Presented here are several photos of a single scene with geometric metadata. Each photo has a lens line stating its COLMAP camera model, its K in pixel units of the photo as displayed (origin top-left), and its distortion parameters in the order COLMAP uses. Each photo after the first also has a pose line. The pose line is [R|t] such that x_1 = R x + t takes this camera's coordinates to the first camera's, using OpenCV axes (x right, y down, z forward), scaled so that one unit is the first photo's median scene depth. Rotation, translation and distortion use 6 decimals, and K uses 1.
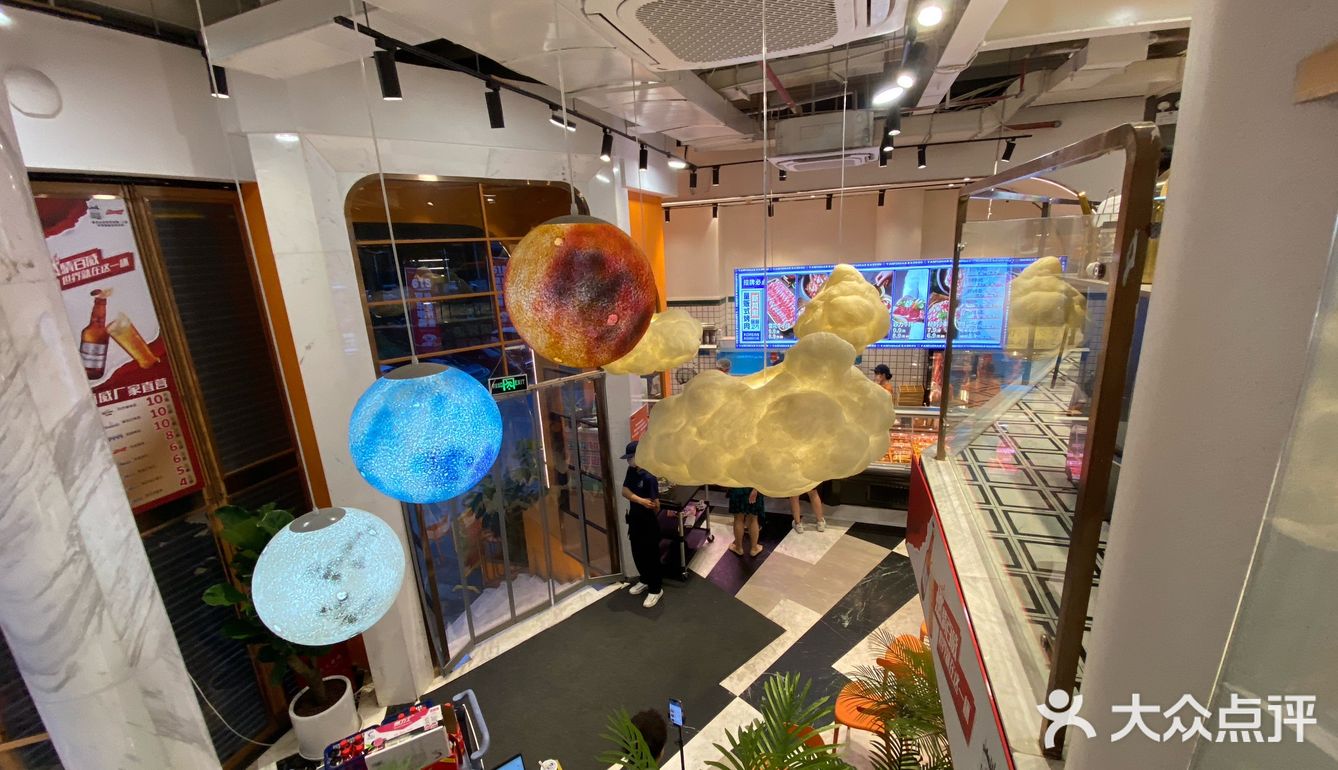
lens RADIAL K [[543.7, 0, 669.6], [0, 543.7, 386.1], [0, 0, 1]] dist [-0.002140, -0.000176]
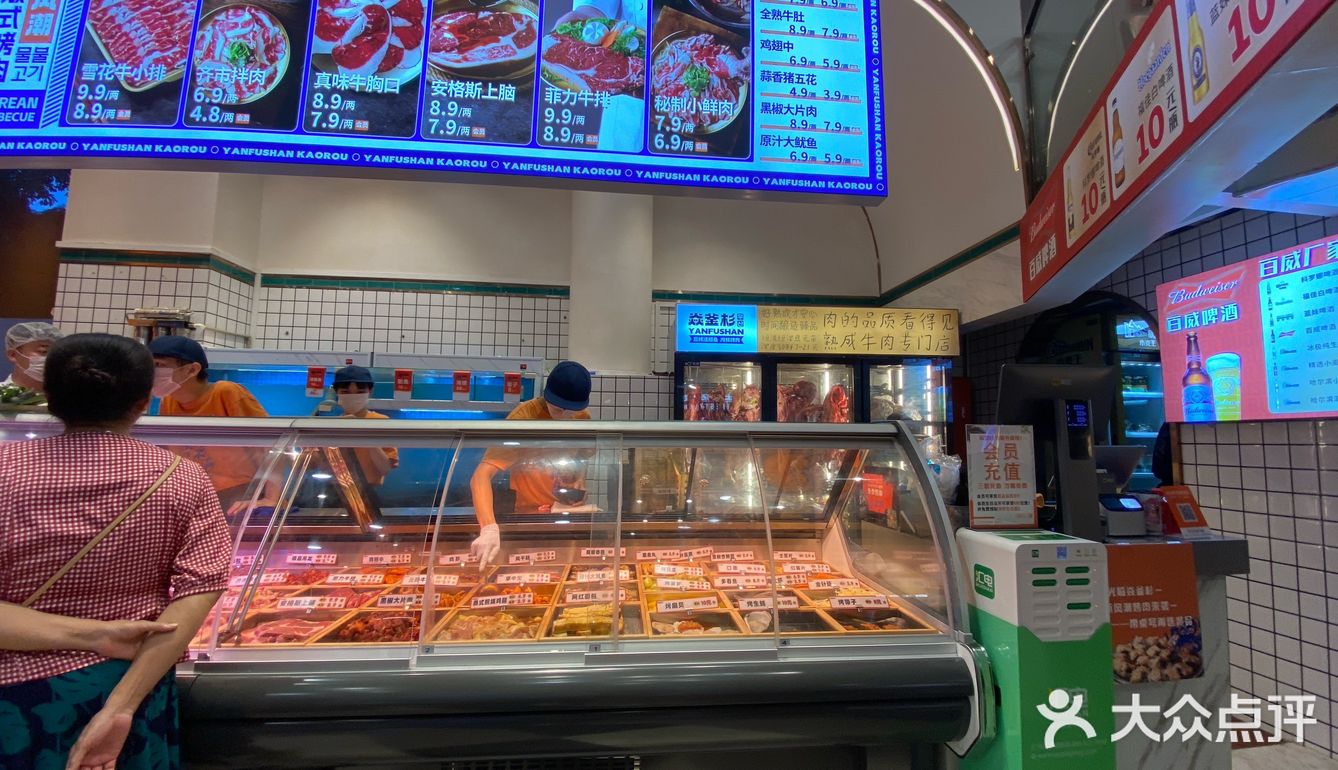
lens RADIAL K [[543.7, 0, 668.1], [0, 543.7, 379.3], [0, 0, 1]] dist [-0.002140, -0.000176]
pose [[0.921340, 0.109702, 0.372958, 0.384523], [0.040919, 0.926665, -0.373655, 0.137829], [-0.386598, 0.359524, 0.849285, 0.792144]]
